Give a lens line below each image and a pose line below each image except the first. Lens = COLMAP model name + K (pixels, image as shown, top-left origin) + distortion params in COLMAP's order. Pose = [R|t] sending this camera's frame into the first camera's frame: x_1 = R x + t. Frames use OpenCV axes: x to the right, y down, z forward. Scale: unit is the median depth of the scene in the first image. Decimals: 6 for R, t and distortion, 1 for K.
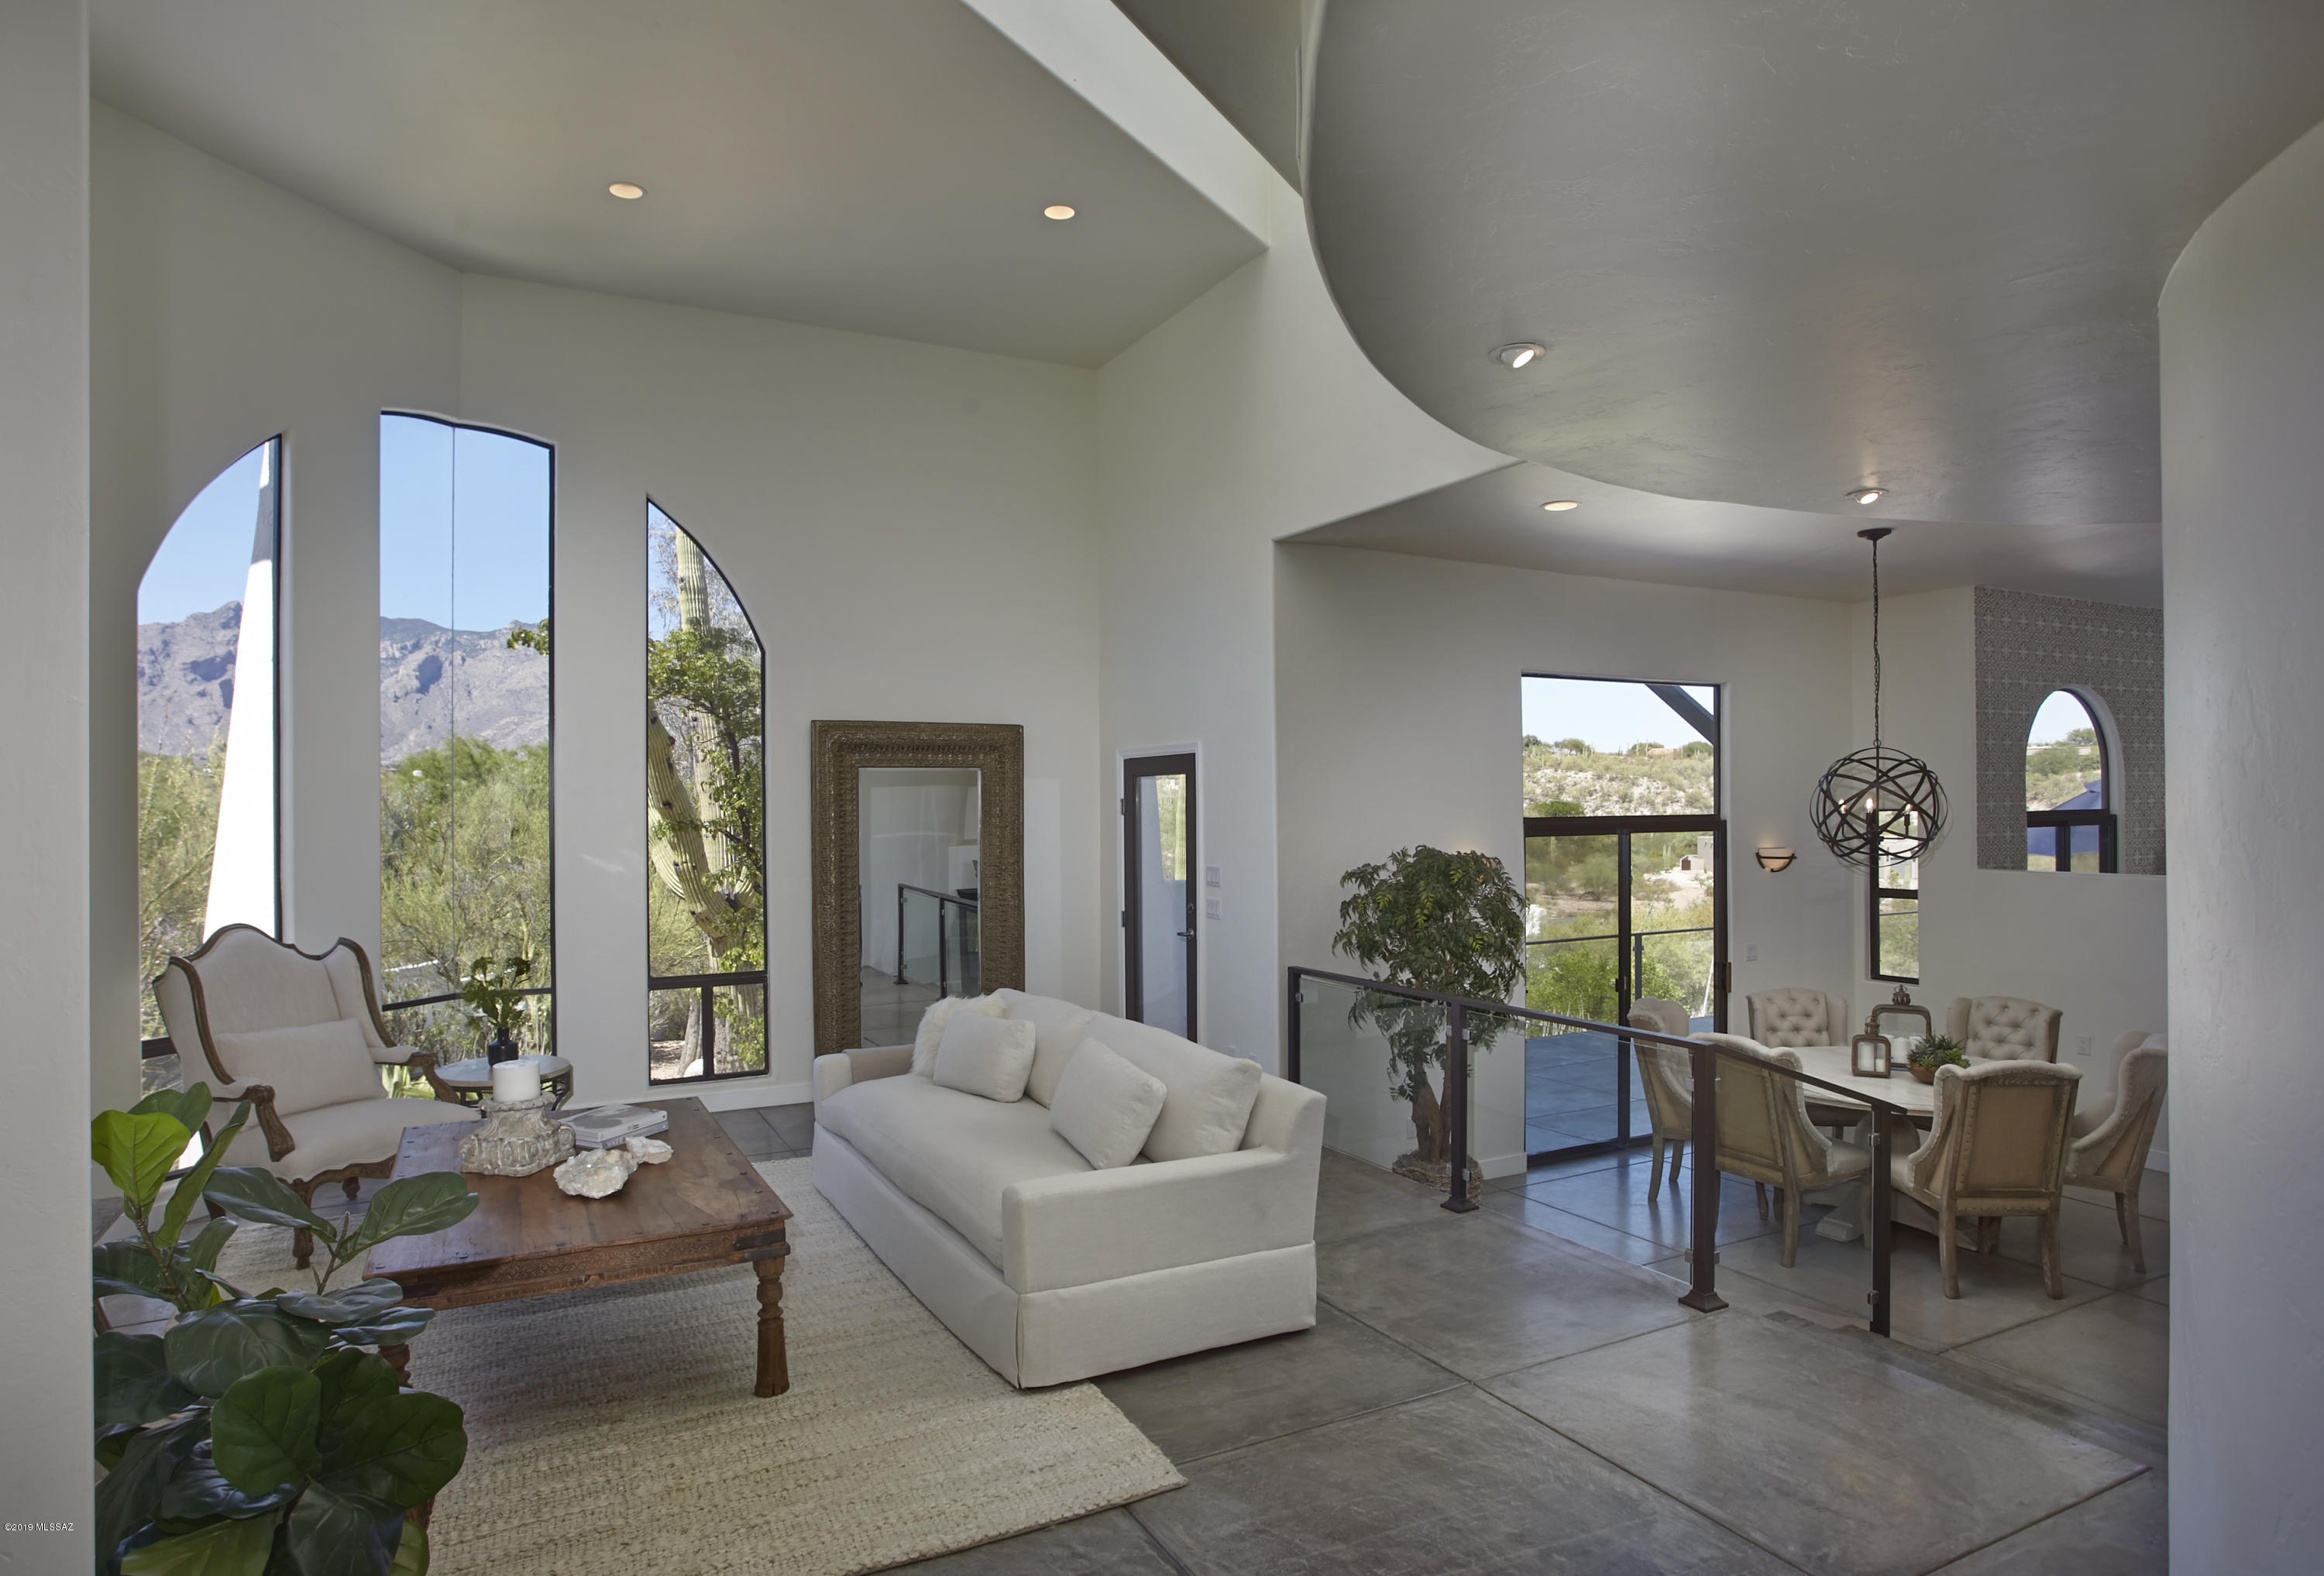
lens RADIAL K [[1308.6, 0, 1142.1], [0, 1308.6, 803.8], [0, 0, 1]] dist [-0.004102, 0.000379]
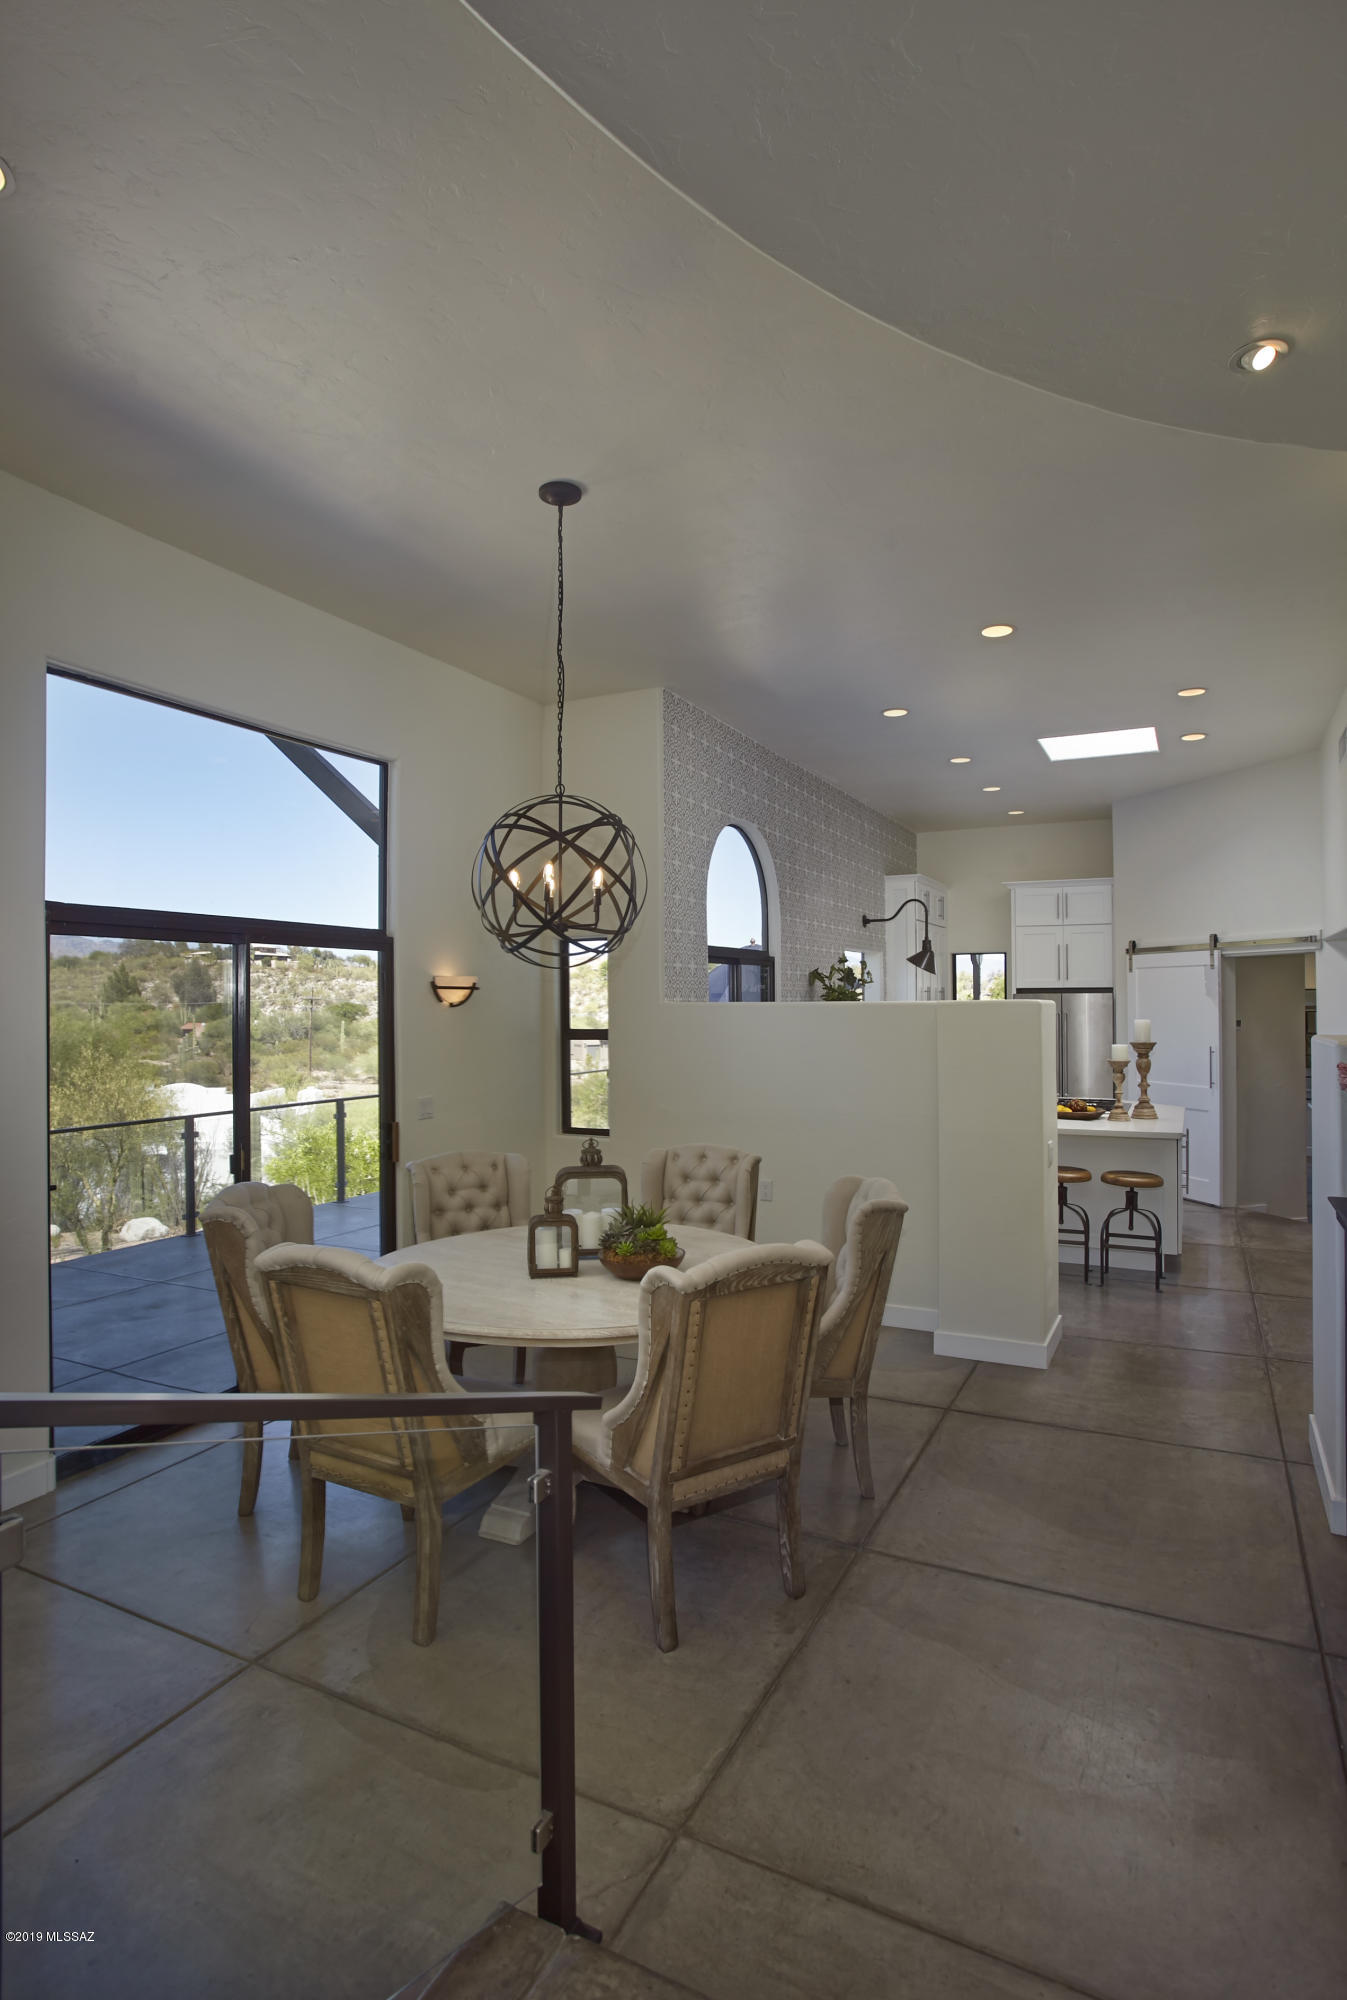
lens RADIAL K [[1062.5, 0, 667.5], [0, 1062.5, 1004.4], [0, 0, 1]] dist [-0.015454, 0.000703]
pose [[0.827144, 0.002449, 0.561985, 0.225232], [-0.000318, 0.999992, -0.003890, 0.052668], [-0.561990, 0.003039, 0.827139, 0.386789]]
